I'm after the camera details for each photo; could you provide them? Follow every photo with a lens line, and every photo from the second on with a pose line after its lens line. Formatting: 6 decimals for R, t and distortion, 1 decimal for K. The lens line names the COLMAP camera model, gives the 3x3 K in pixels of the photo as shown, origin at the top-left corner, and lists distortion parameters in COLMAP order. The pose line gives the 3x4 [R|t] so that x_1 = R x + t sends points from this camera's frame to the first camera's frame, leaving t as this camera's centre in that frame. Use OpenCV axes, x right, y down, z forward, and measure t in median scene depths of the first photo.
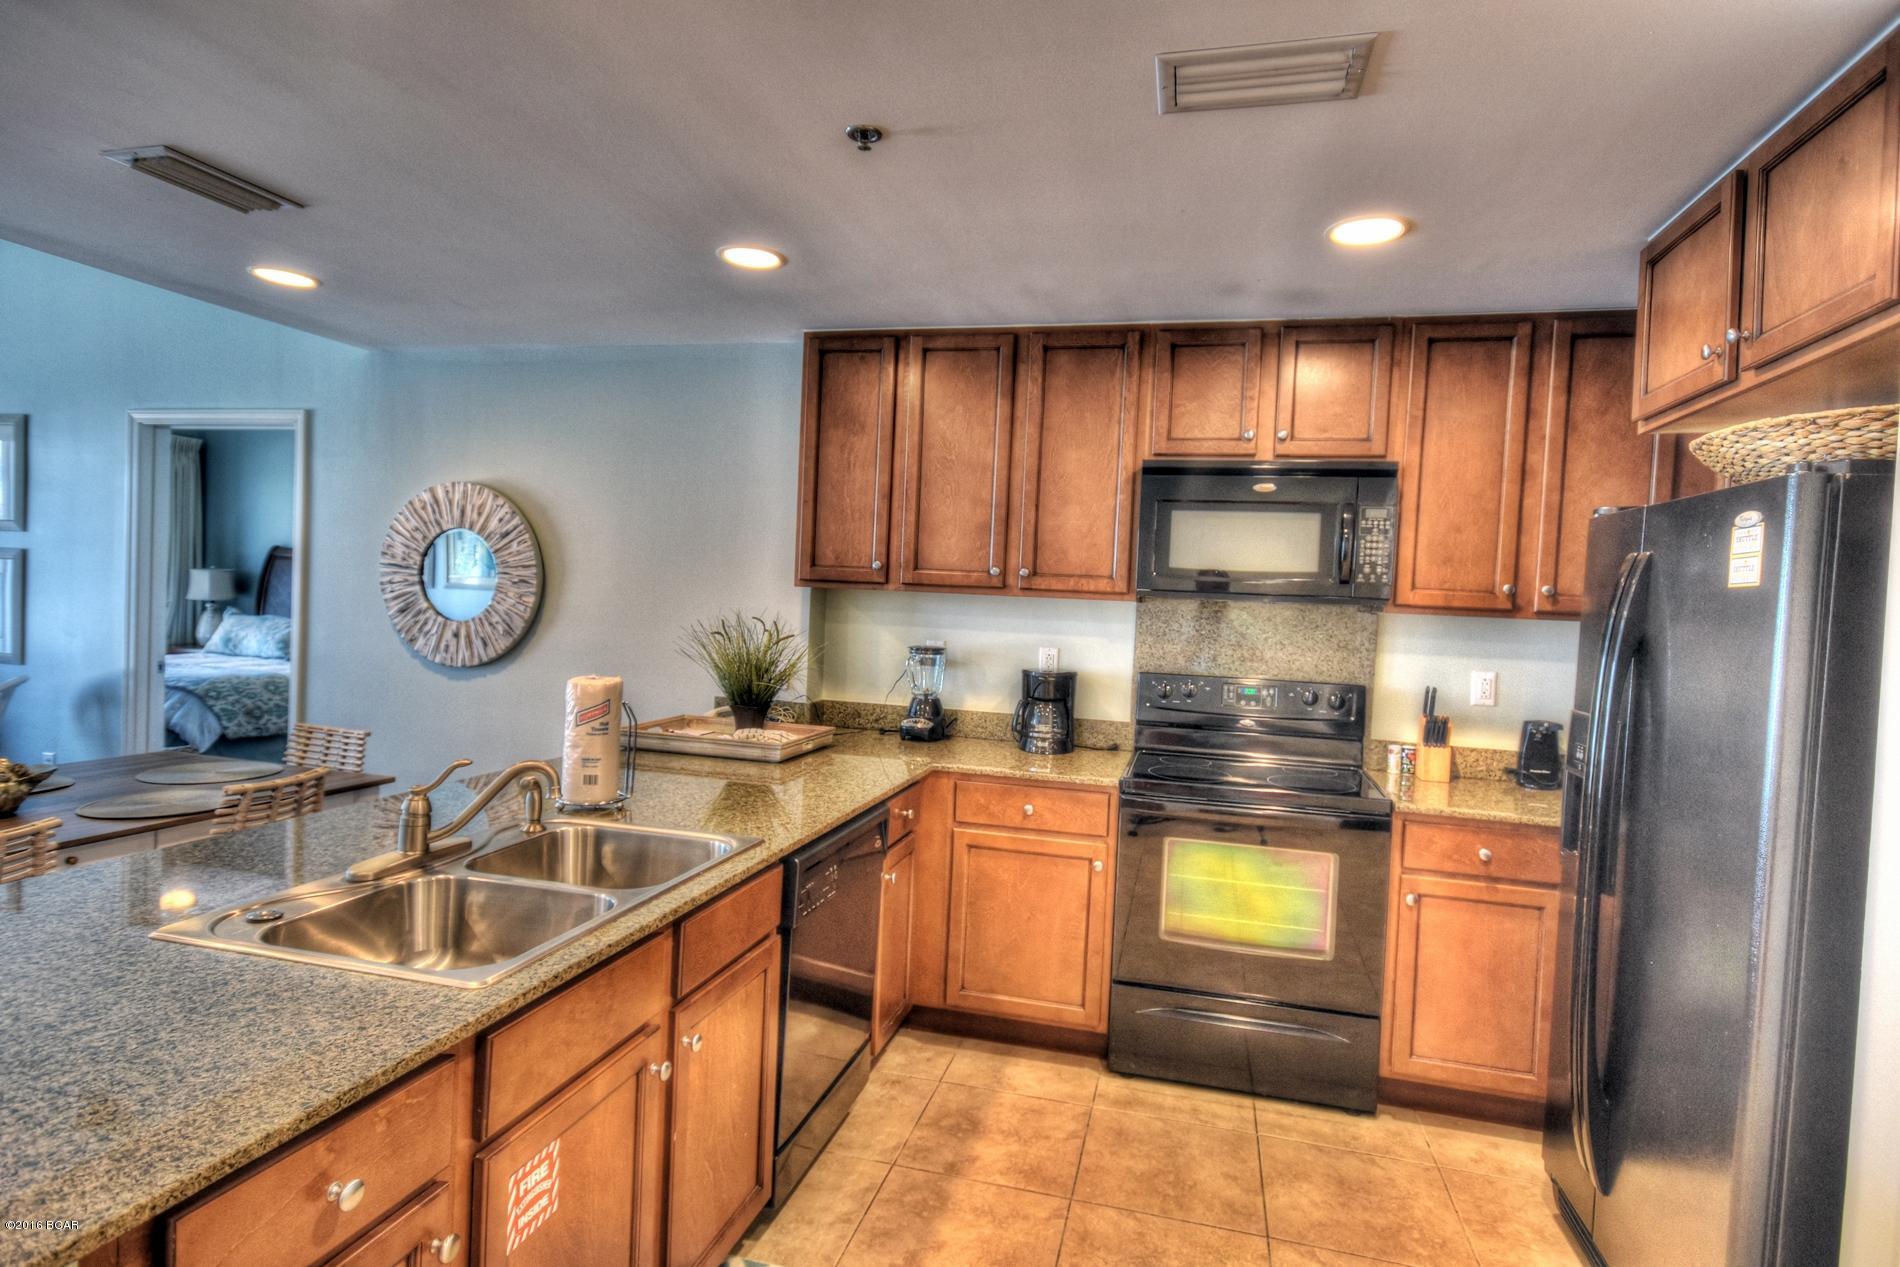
lens RADIAL K [[977.7, 0, 959.1], [0, 977.7, 629.4], [0, 0, 1]] dist [0.018120, -0.003286]
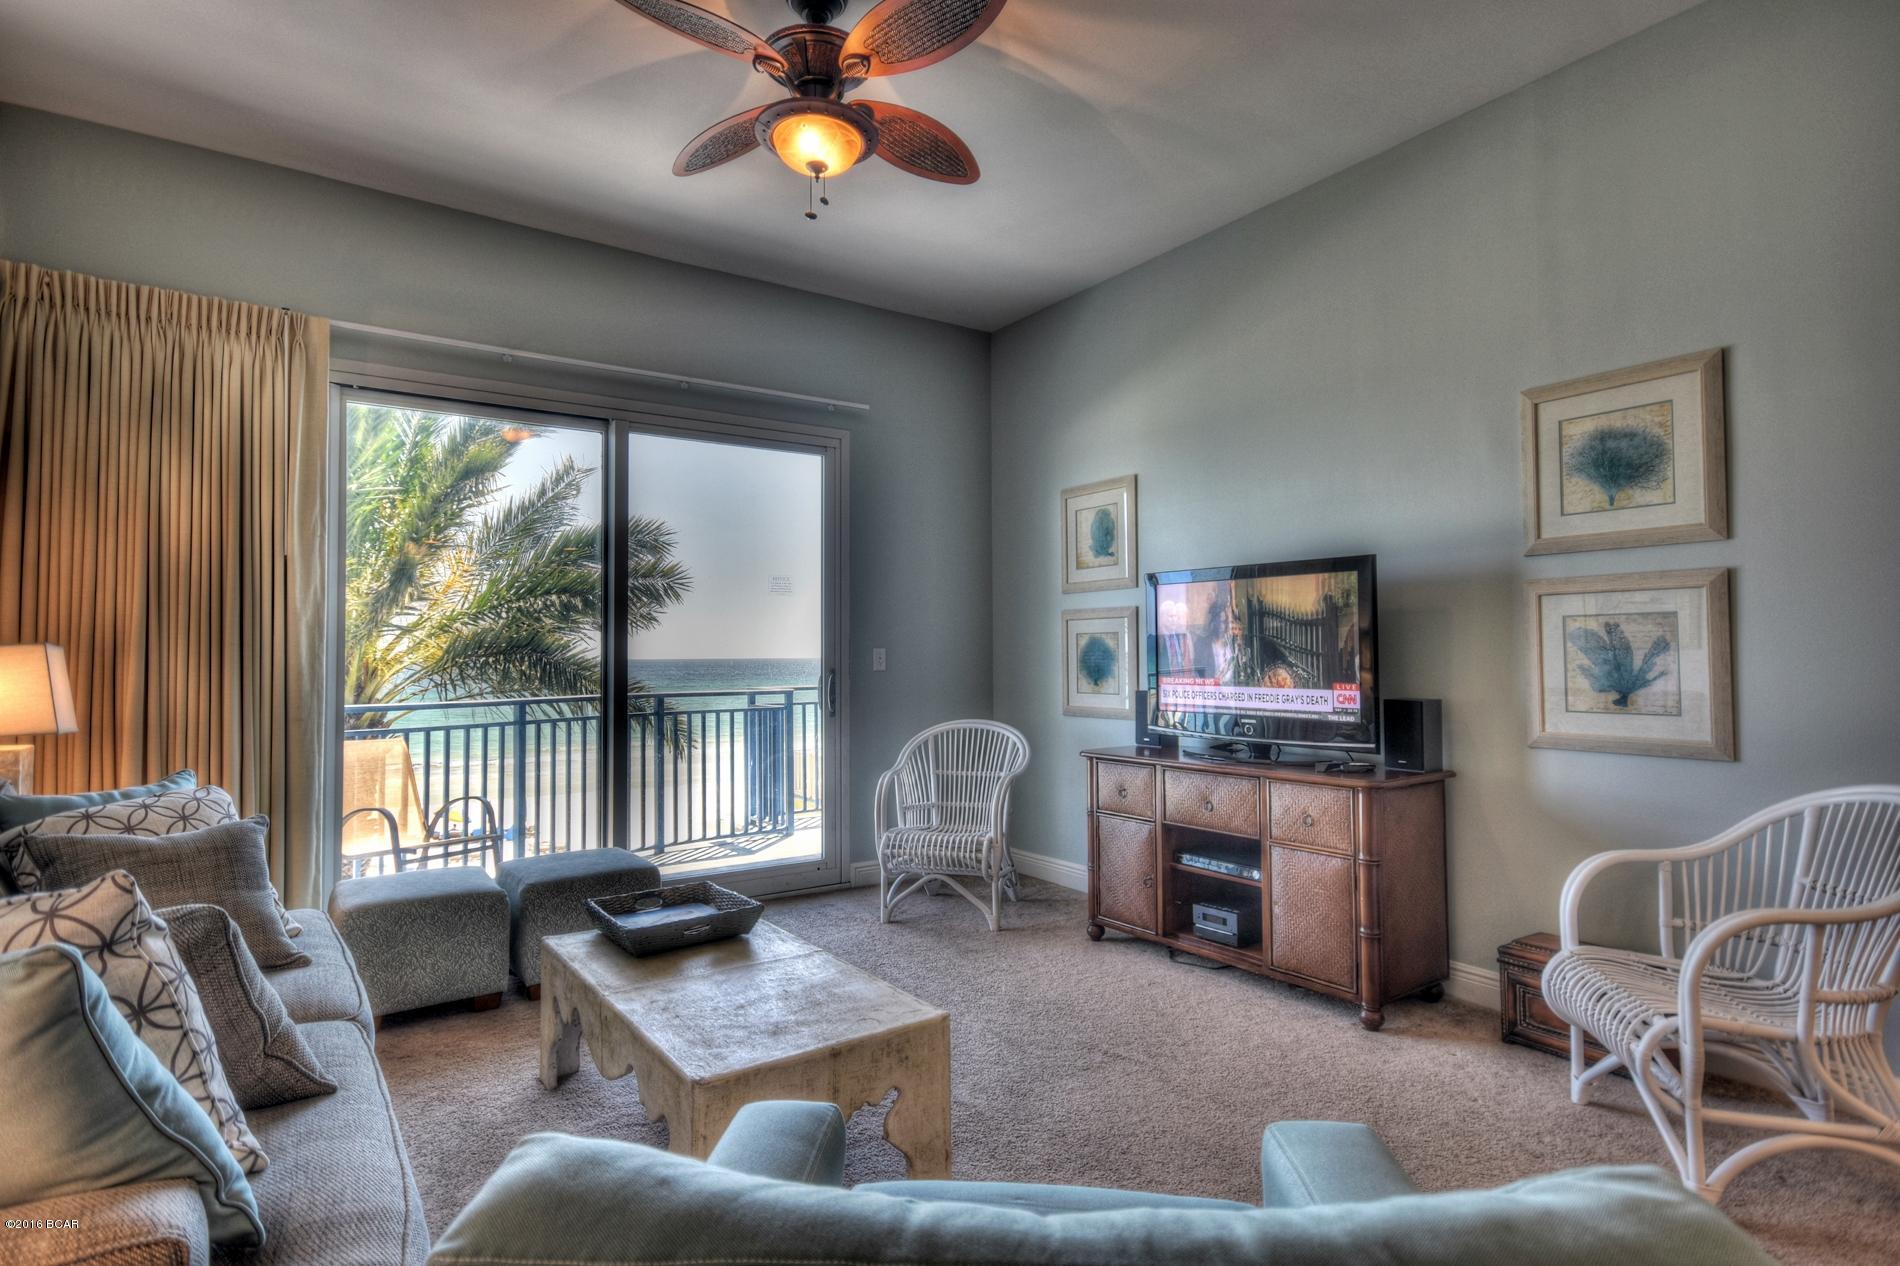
lens RADIAL K [[977.7, 0, 952.9], [0, 977.7, 623.8], [0, 0, 1]] dist [0.018120, -0.003286]
pose [[0.752530, -0.070459, -0.654778, -1.383629], [0.020726, 0.996302, -0.083389, -0.010735], [0.658232, 0.049182, 0.751207, 0.361897]]
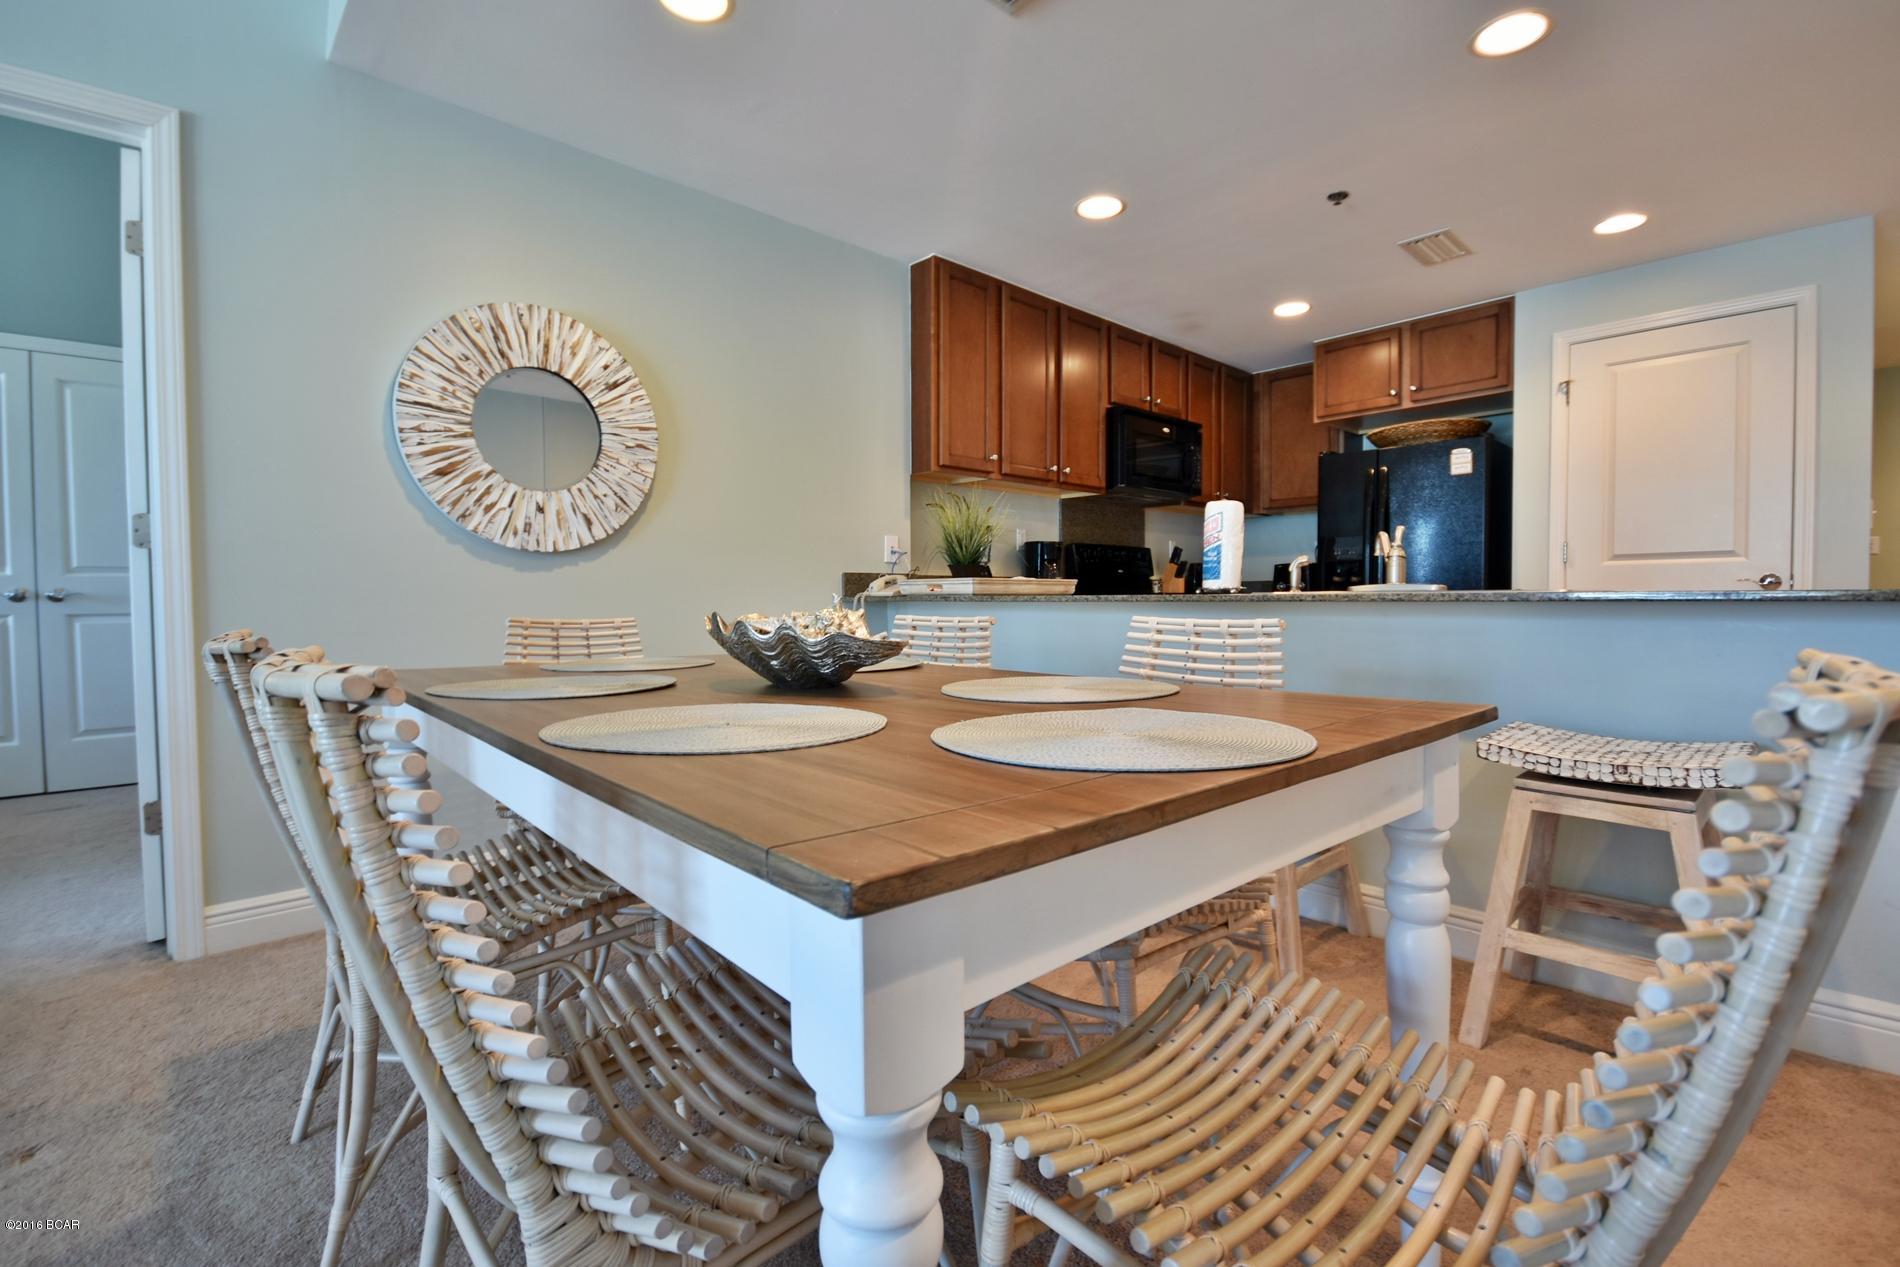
lens RADIAL K [[849.9, 0, 953.4], [0, 849.9, 627.8], [0, 0, 1]] dist [-0.002302, -0.001225]
pose [[0.544761, -0.075730, 0.835165, -1.174727], [0.052690, 0.997037, 0.056040, 0.100538], [-0.836934, 0.013477, 0.547137, 0.495192]]
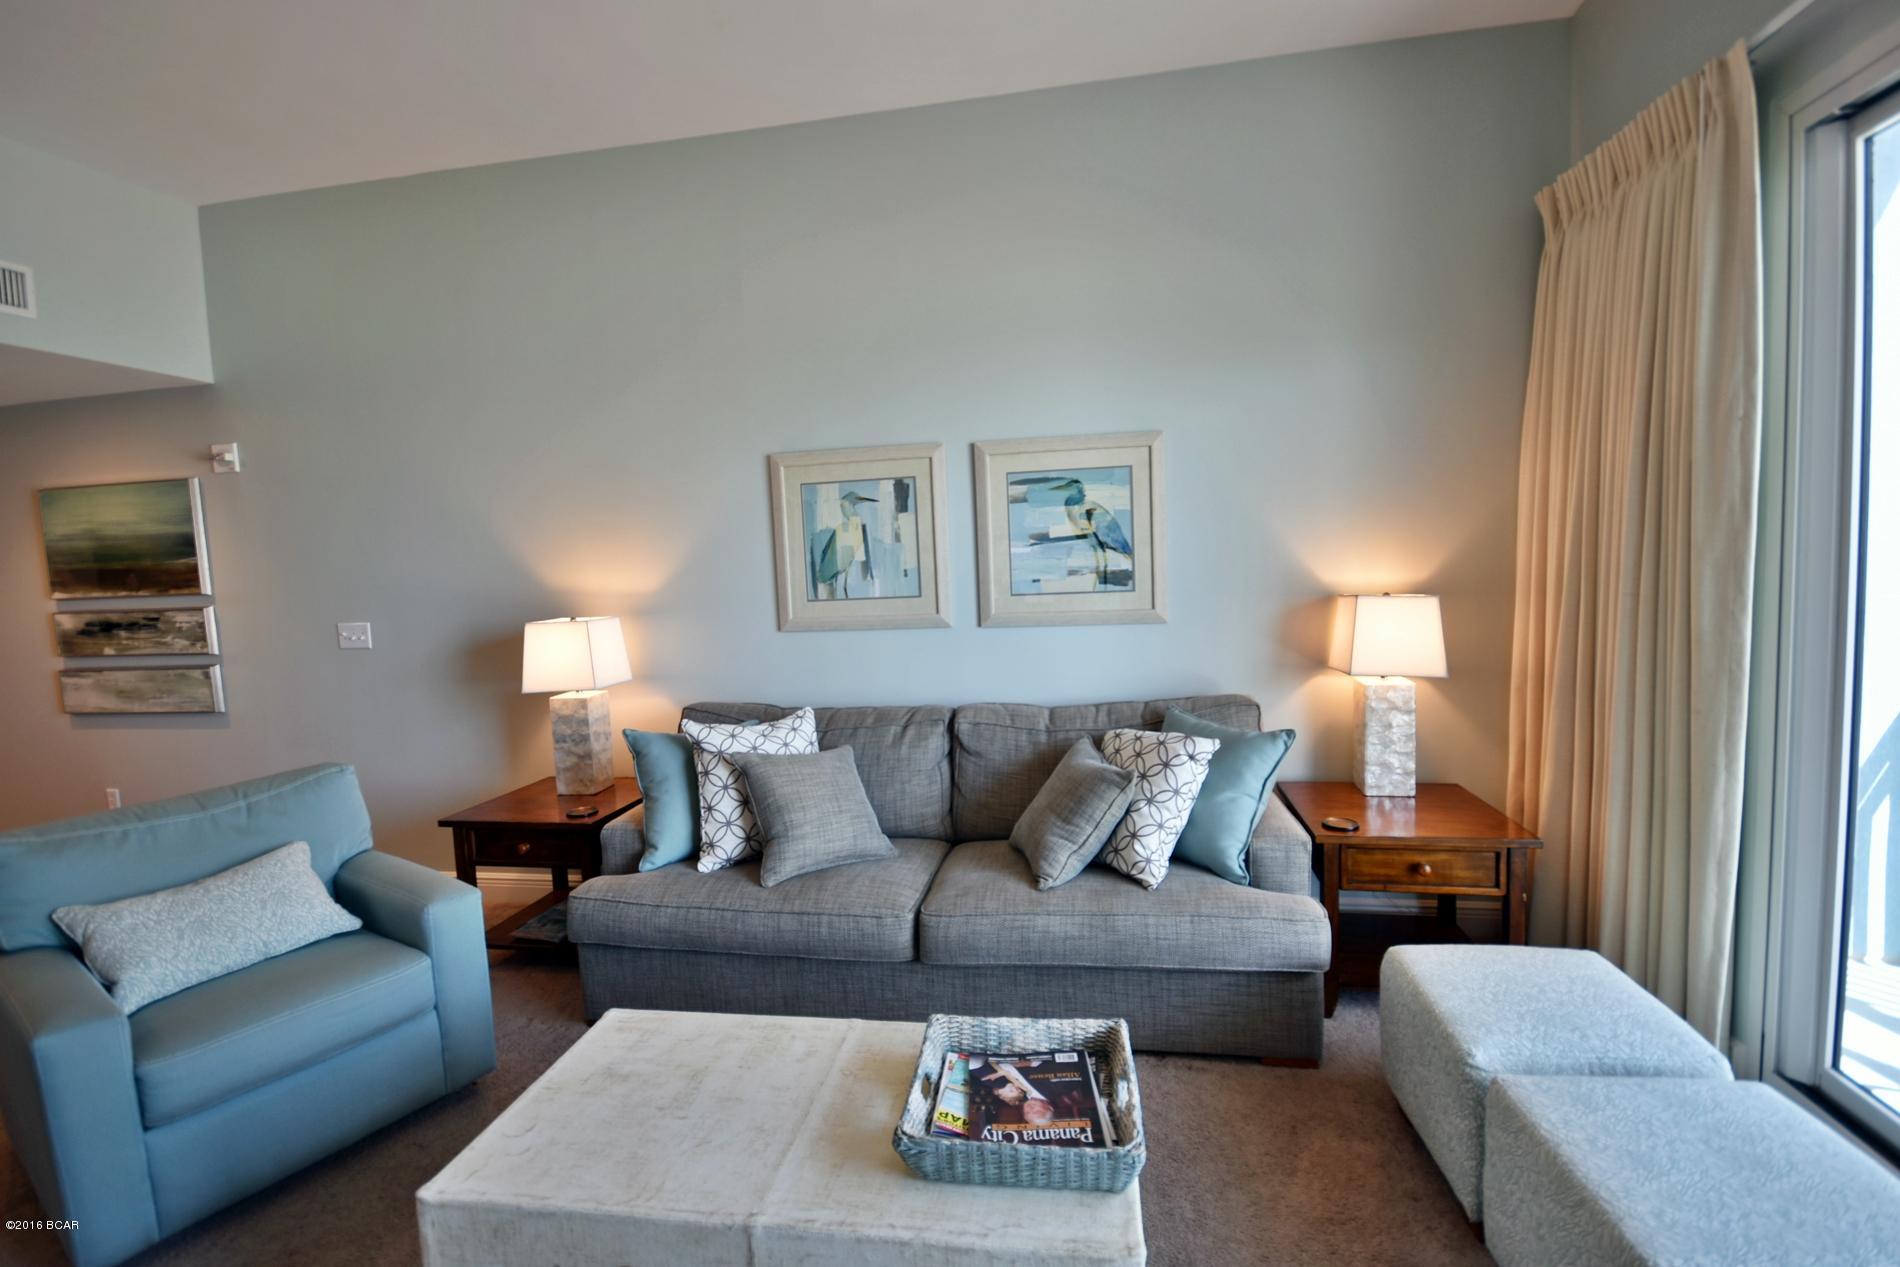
lens RADIAL K [[849.9, 0, 960.1], [0, 849.9, 629.1], [0, 0, 1]] dist [-0.002302, -0.001225]
pose [[-0.996320, -0.000939, -0.085705, -2.141179], [-0.009582, 0.994892, 0.100489, -0.139691], [0.085173, 0.100941, -0.991240, 1.370864]]
